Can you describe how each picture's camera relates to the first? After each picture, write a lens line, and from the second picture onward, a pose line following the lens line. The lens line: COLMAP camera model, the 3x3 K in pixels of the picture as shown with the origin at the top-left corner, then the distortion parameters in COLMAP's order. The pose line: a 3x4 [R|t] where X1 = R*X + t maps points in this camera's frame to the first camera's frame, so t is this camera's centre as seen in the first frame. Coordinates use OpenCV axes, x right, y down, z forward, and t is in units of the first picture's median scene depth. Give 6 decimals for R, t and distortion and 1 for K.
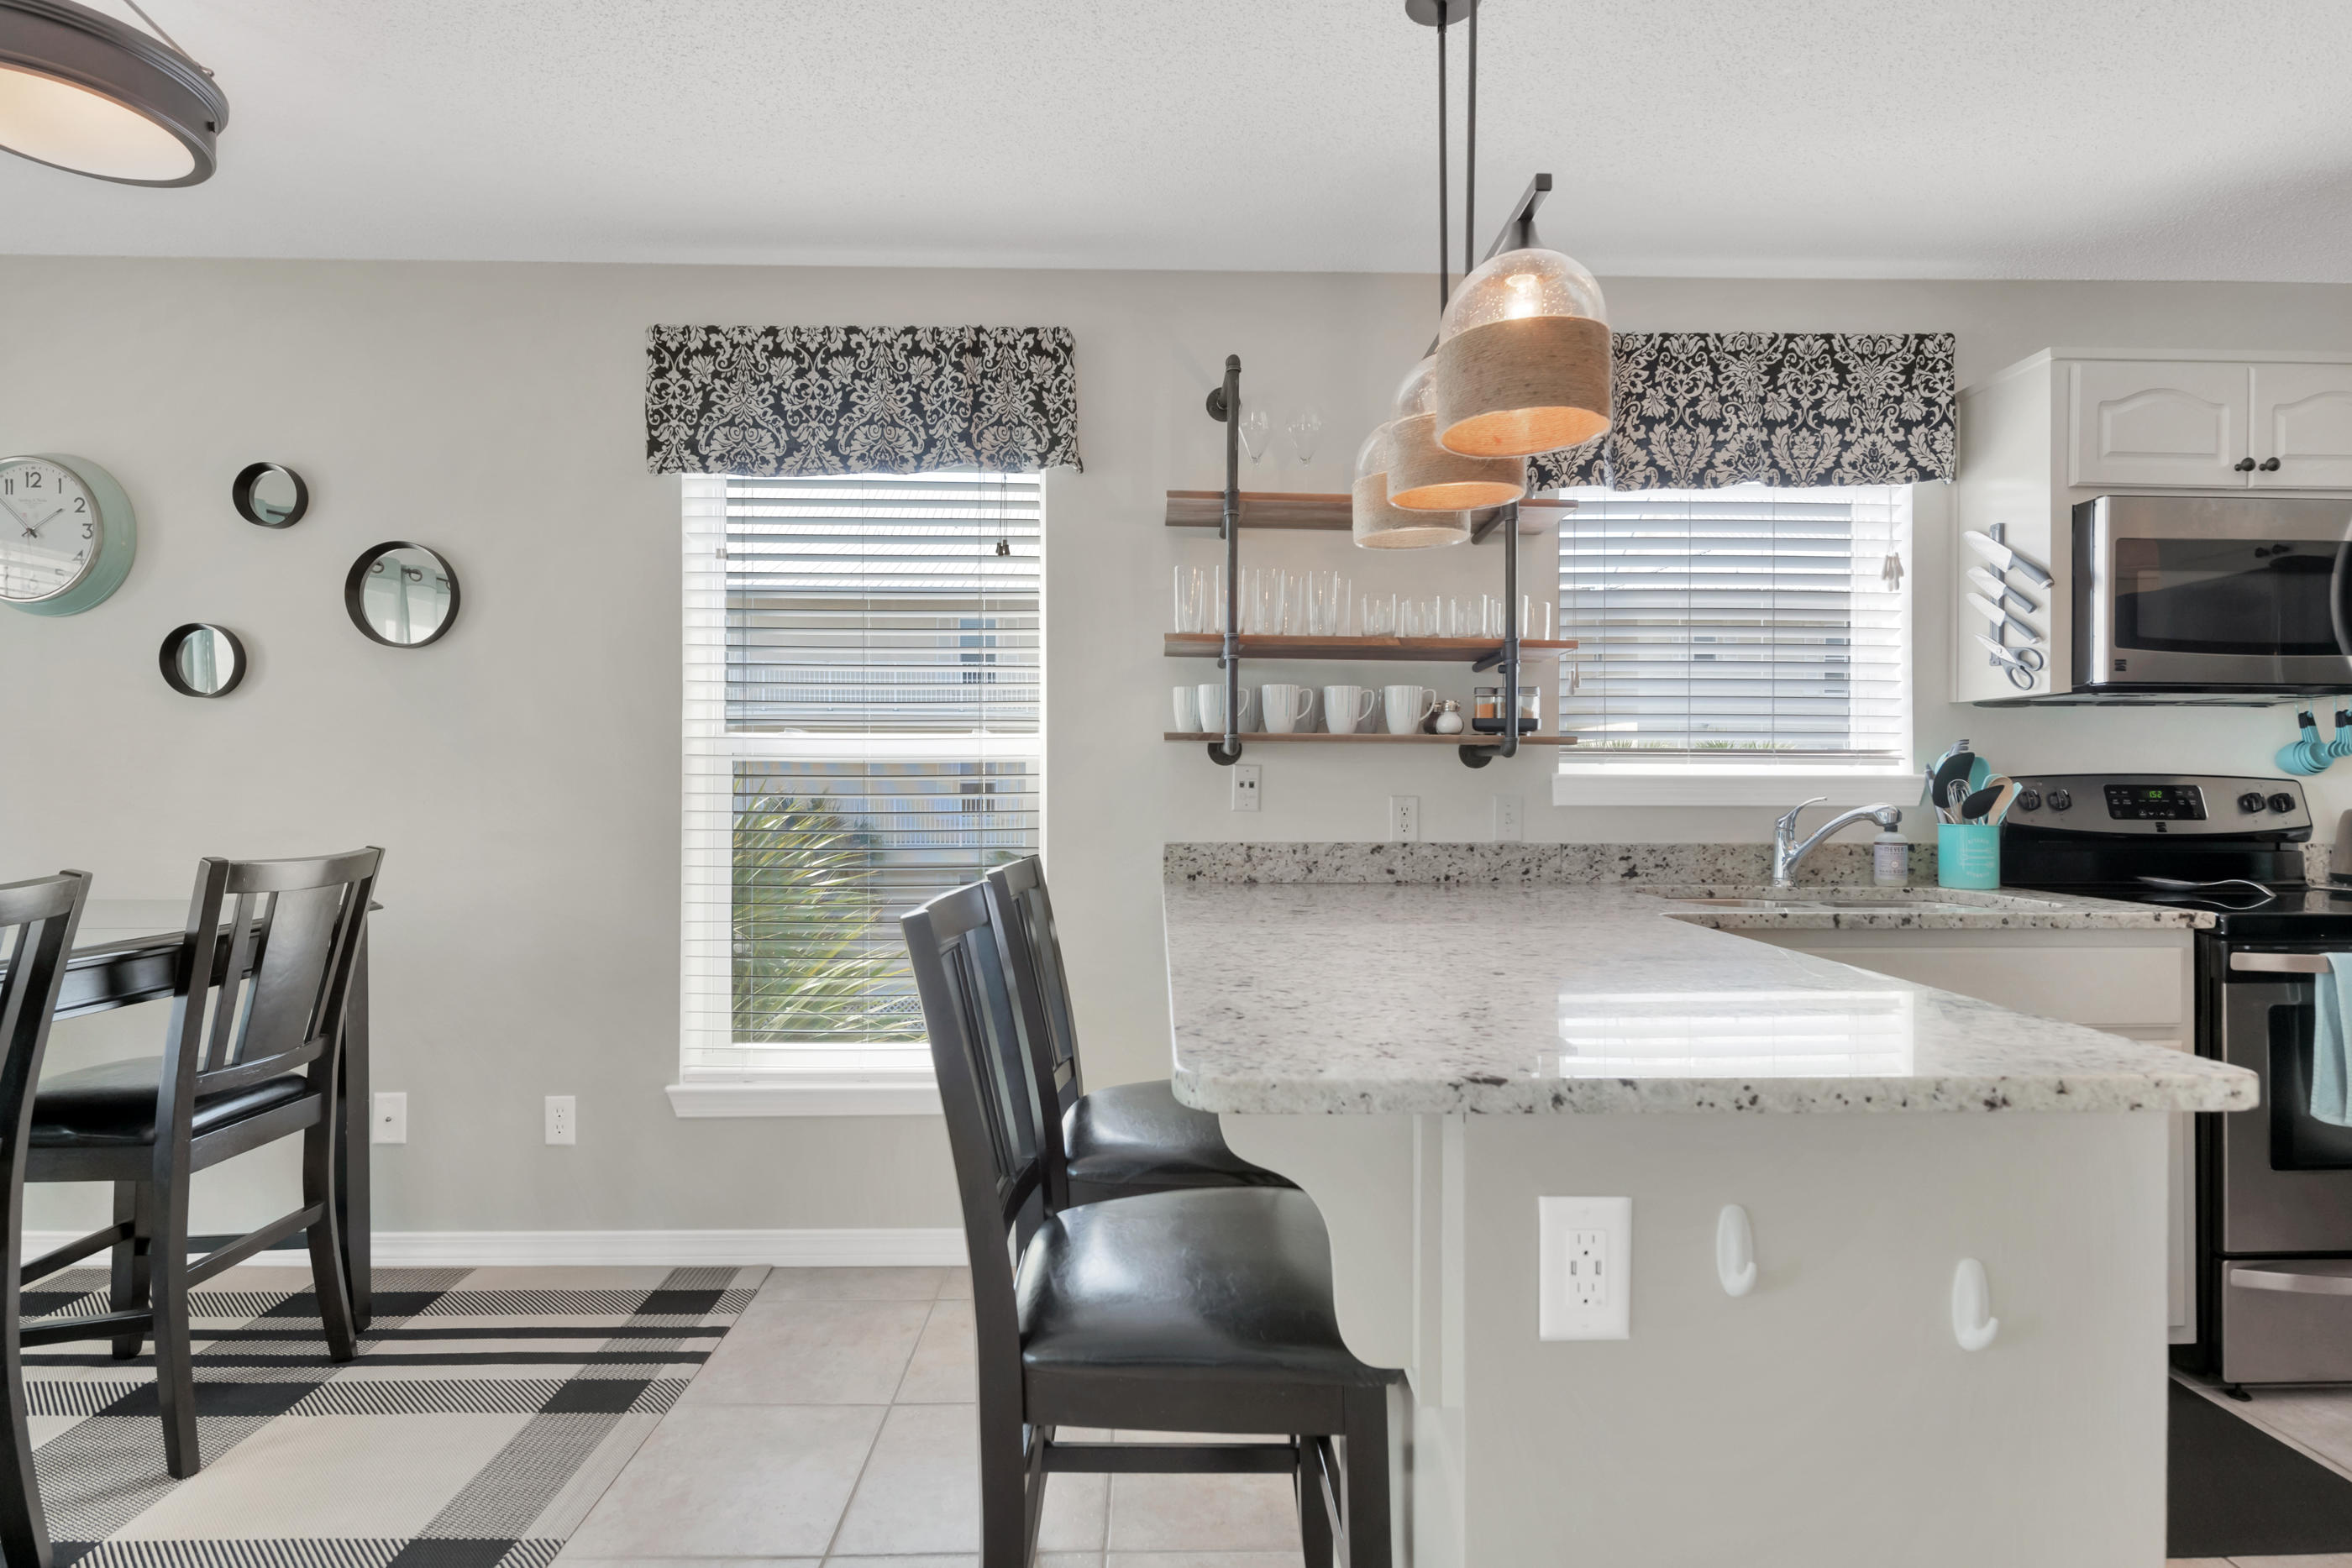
lens RADIAL K [[1131.2, 0, 1174.5], [0, 1131.2, 782.1], [0, 0, 1]] dist [0.002175, -0.000683]
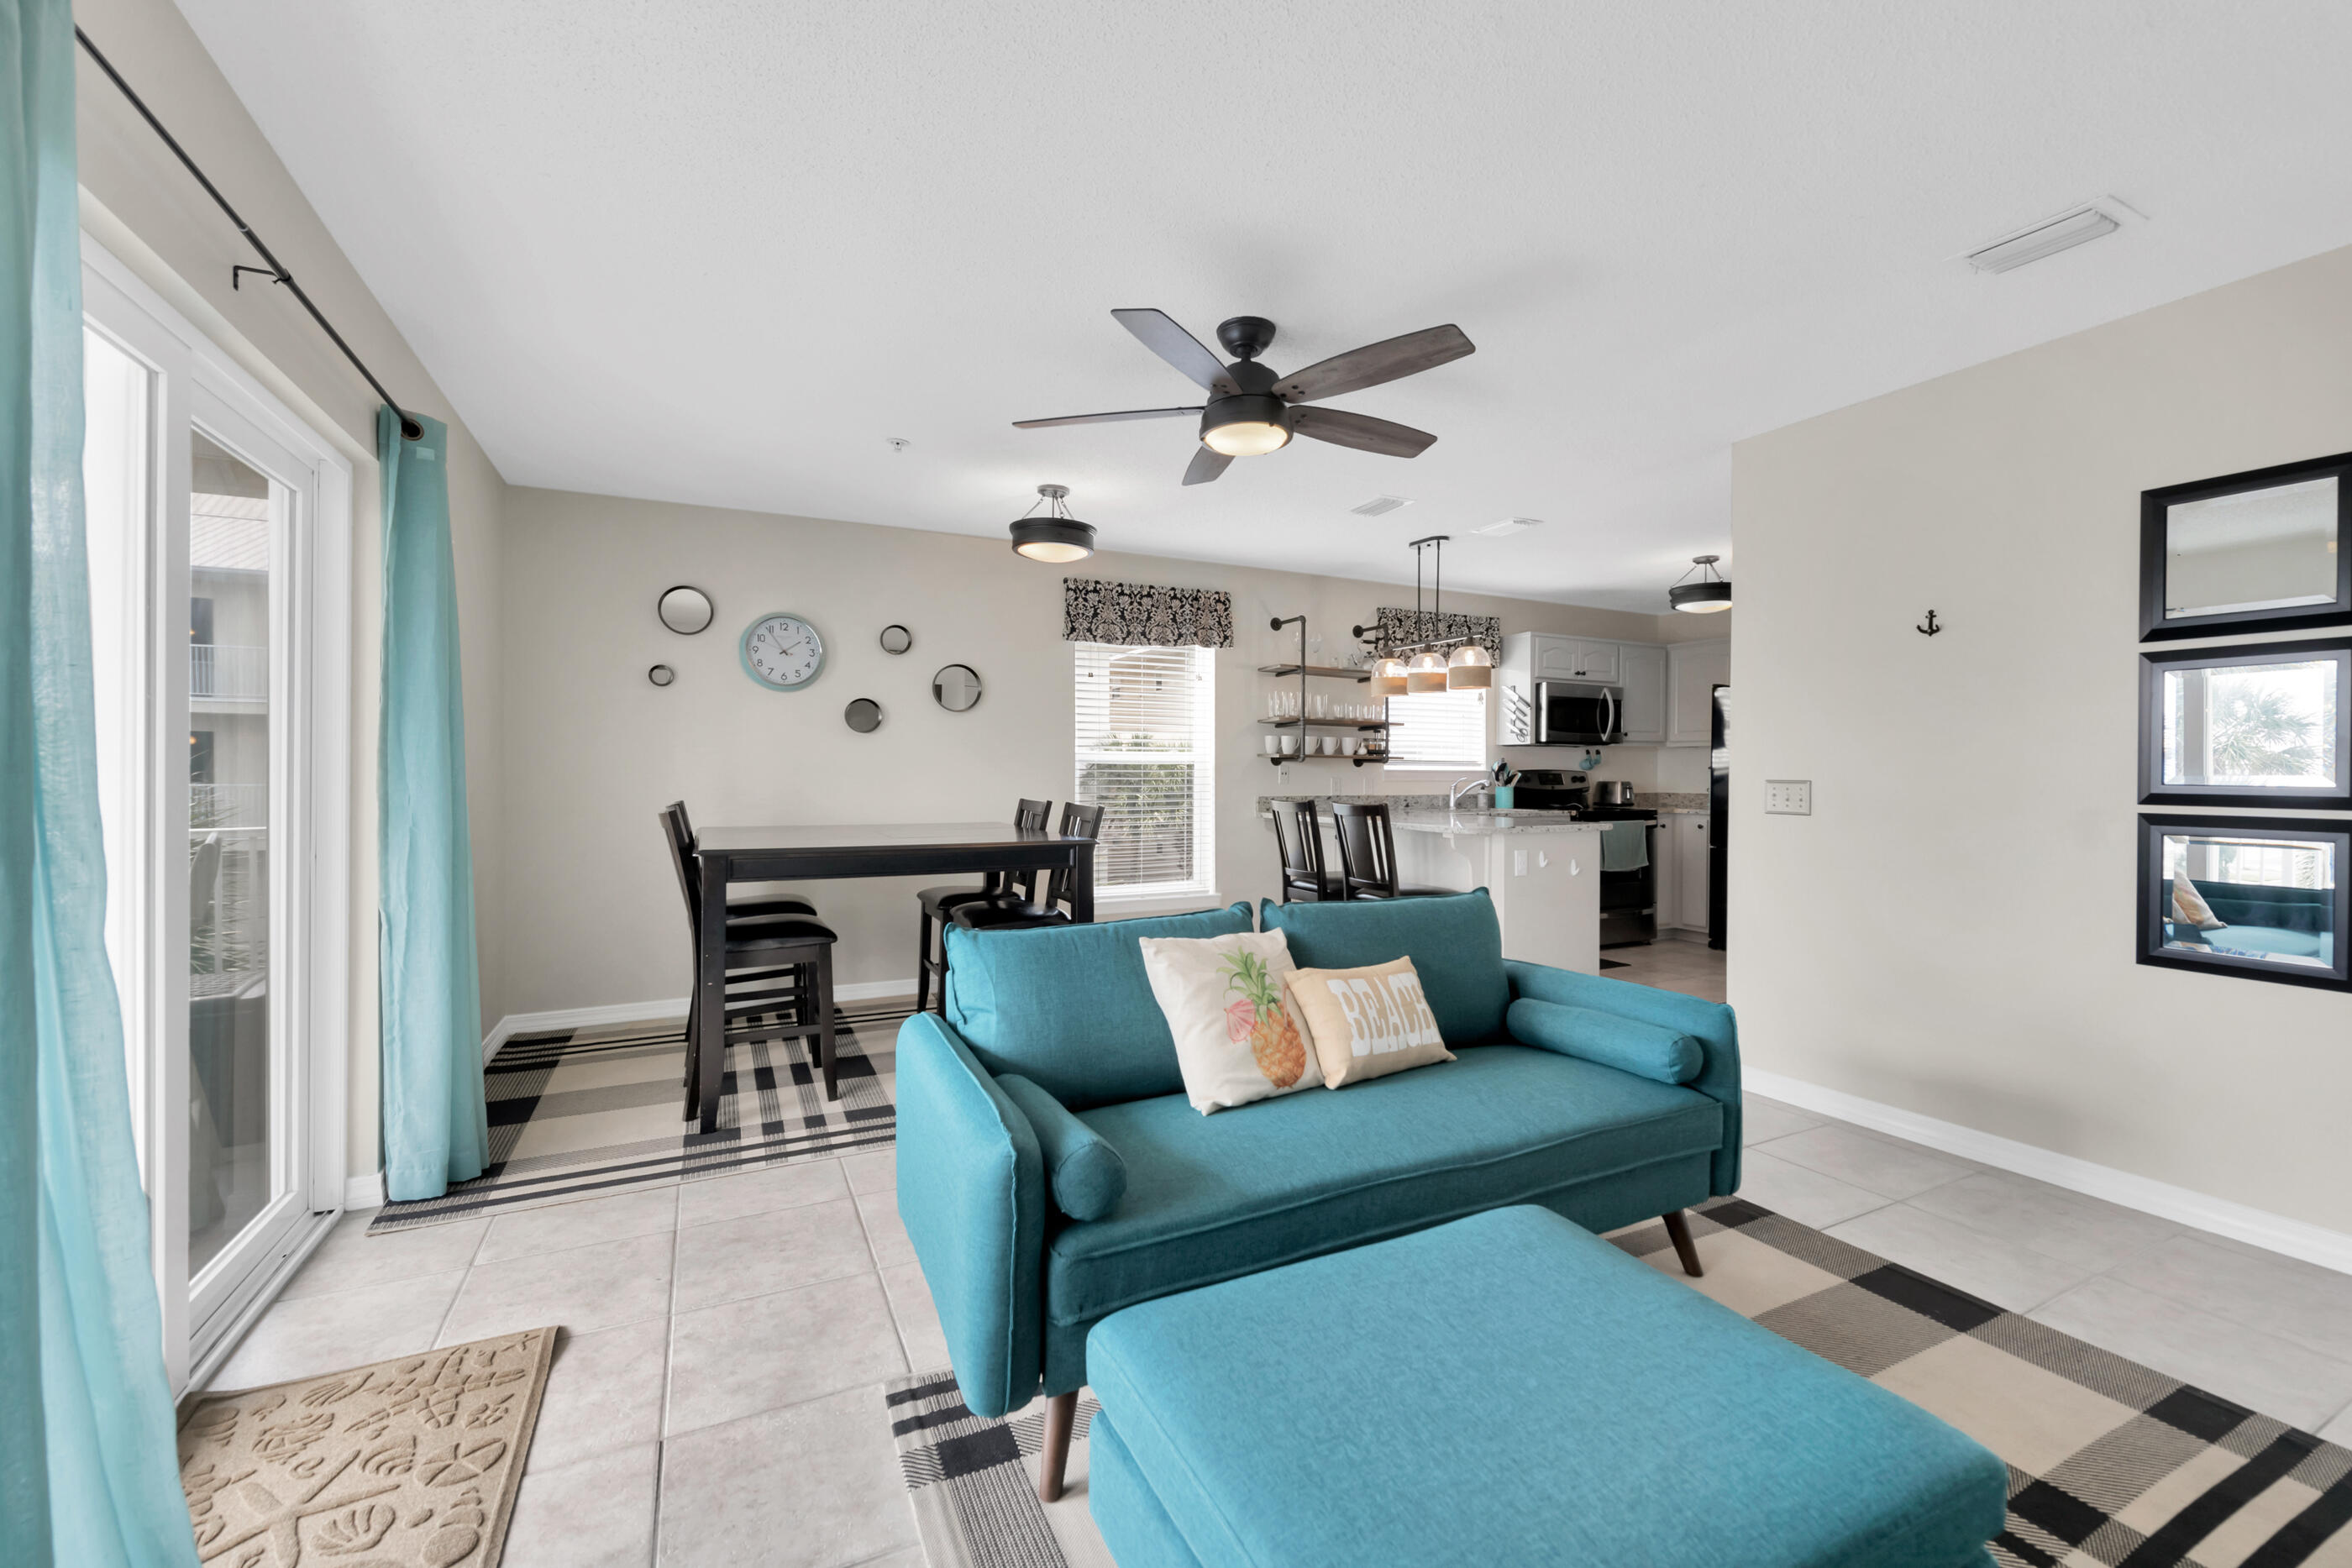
lens RADIAL K [[955.2, 0, 1182.4], [0, 955.2, 780.0], [0, 0, 1]] dist [0.005788, -0.006069]
pose [[0.909400, -0.003616, 0.415906, -1.078451], [-0.000003, 0.999962, 0.008699, -0.002687], [-0.415922, -0.007912, 0.909366, -0.896401]]
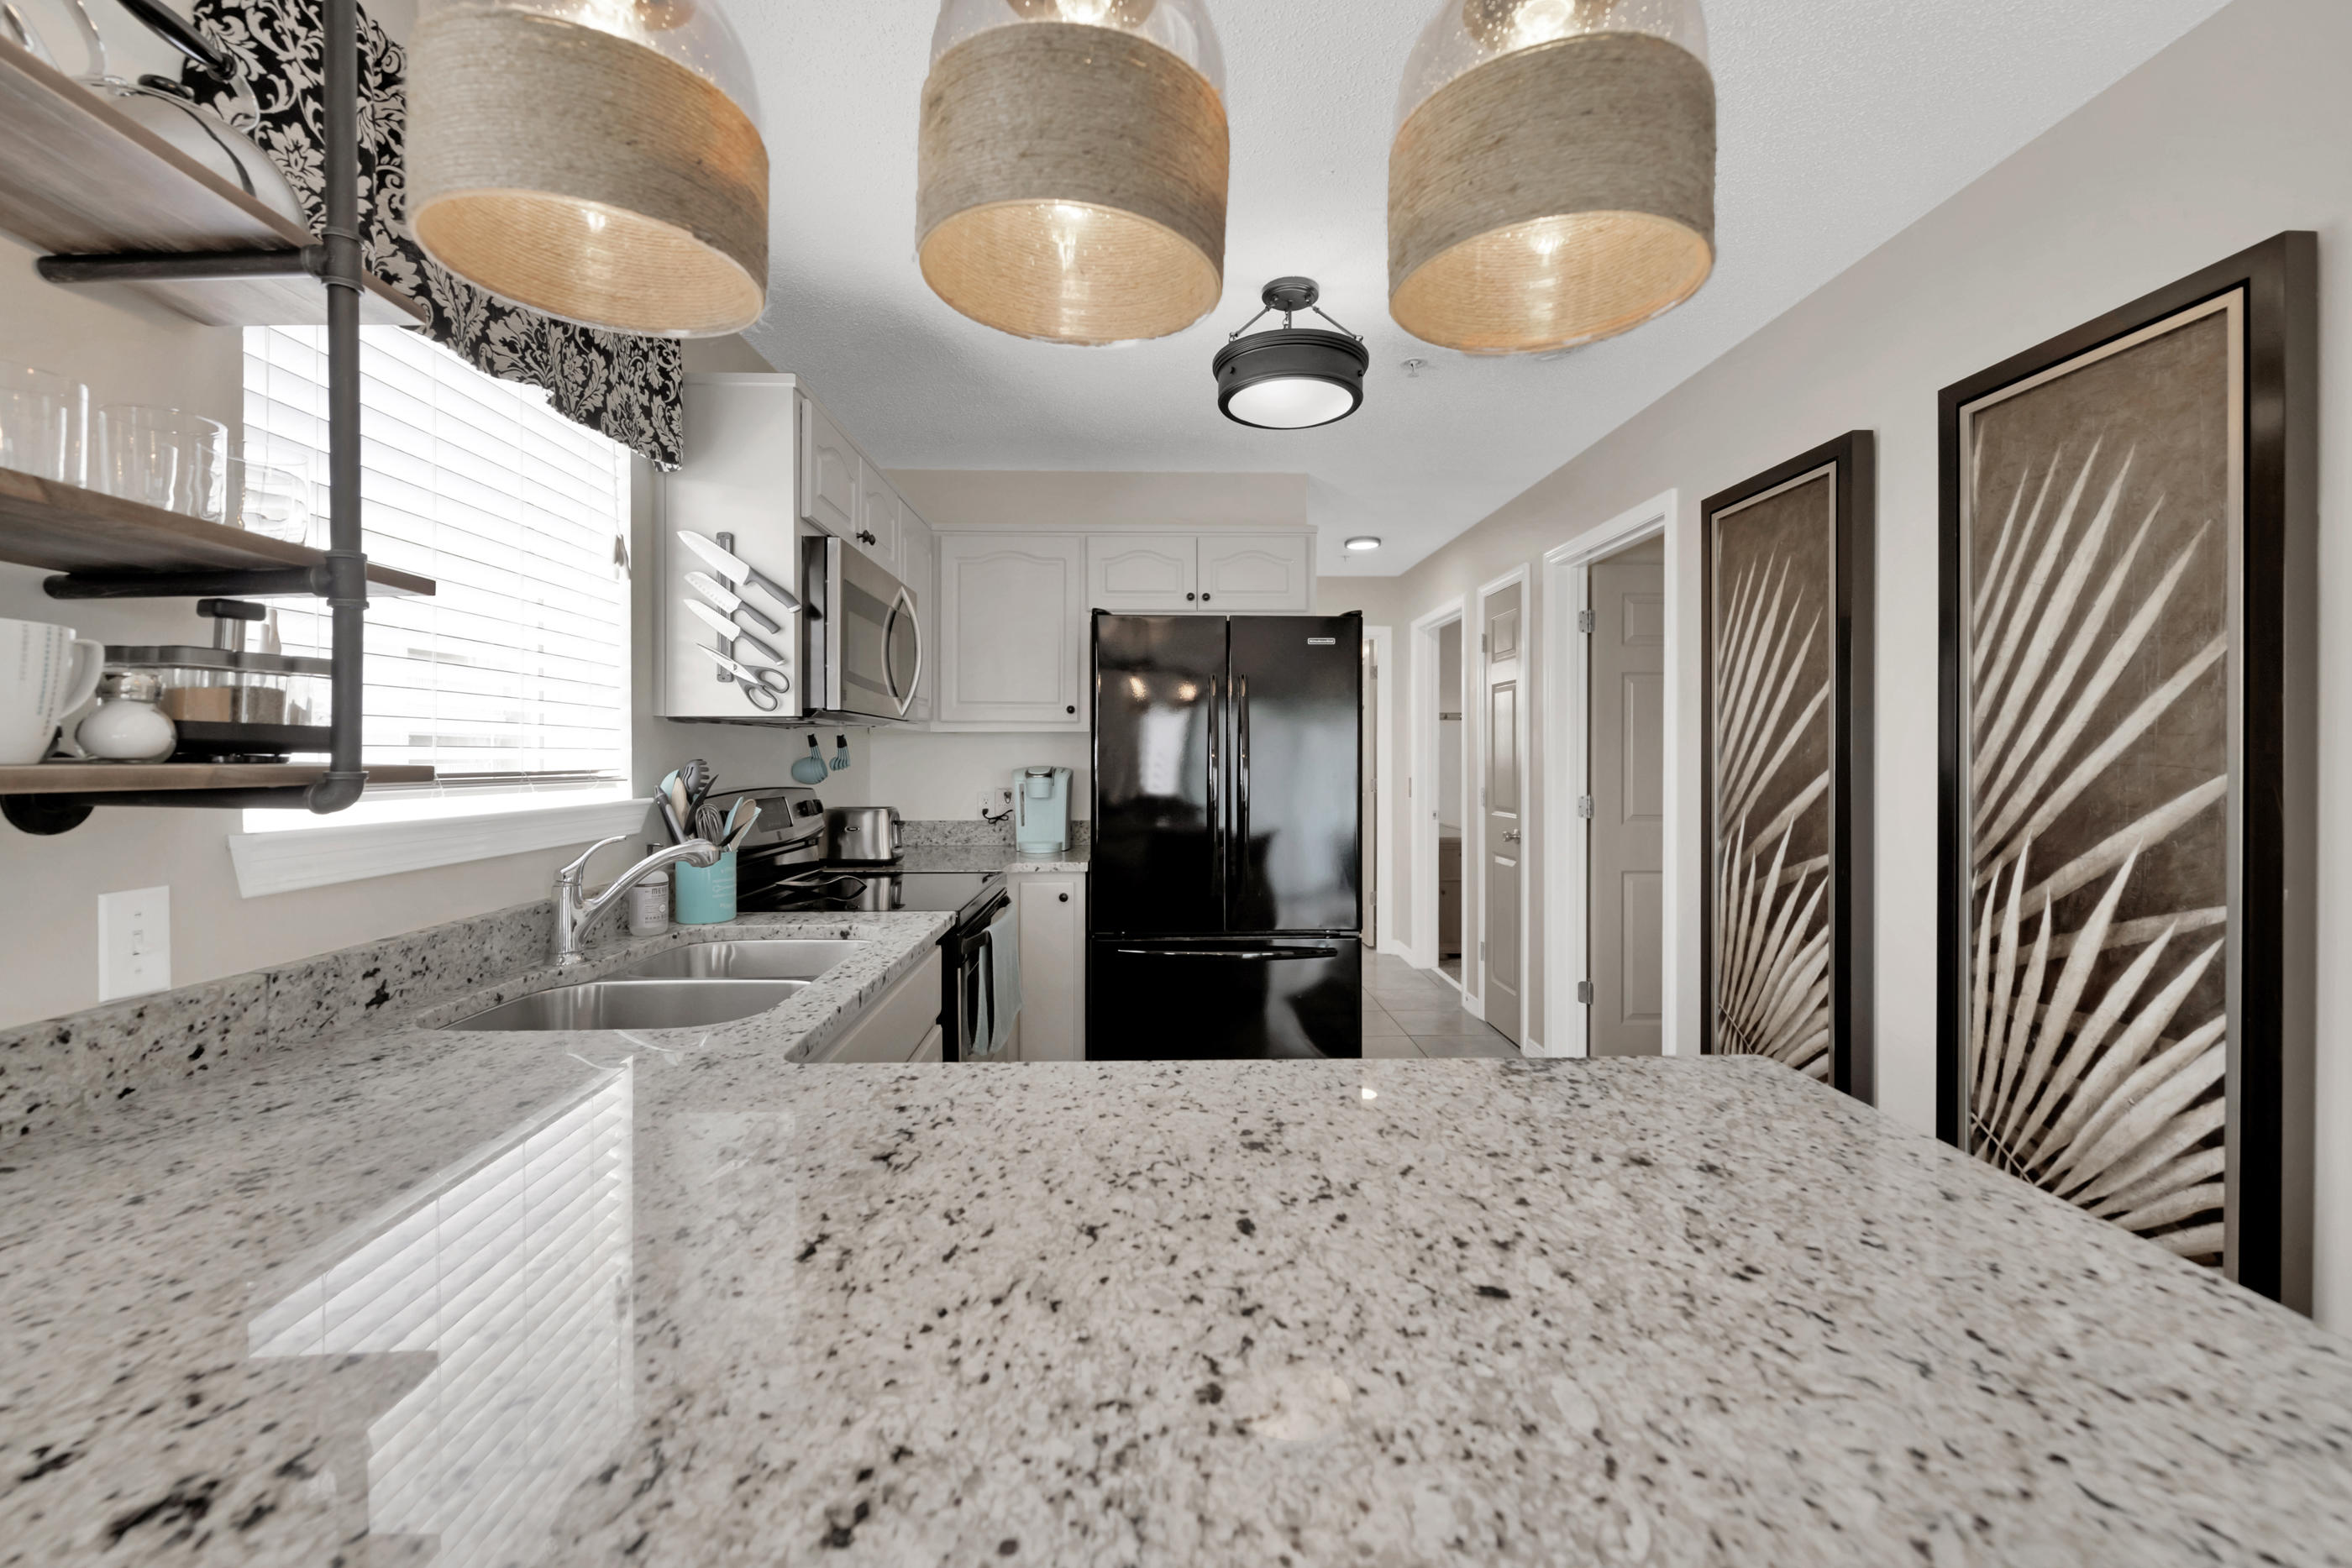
lens RADIAL K [[957.8, 0, 1173.6], [0, 957.8, 757.2], [0, 0, 1]] dist [0.002053, -0.004642]
pose [[-0.004720, -0.005239, 0.999975, -0.078732], [0.000903, 0.999986, 0.005243, -0.043009], [-0.999988, 0.000928, -0.004715, 0.622023]]
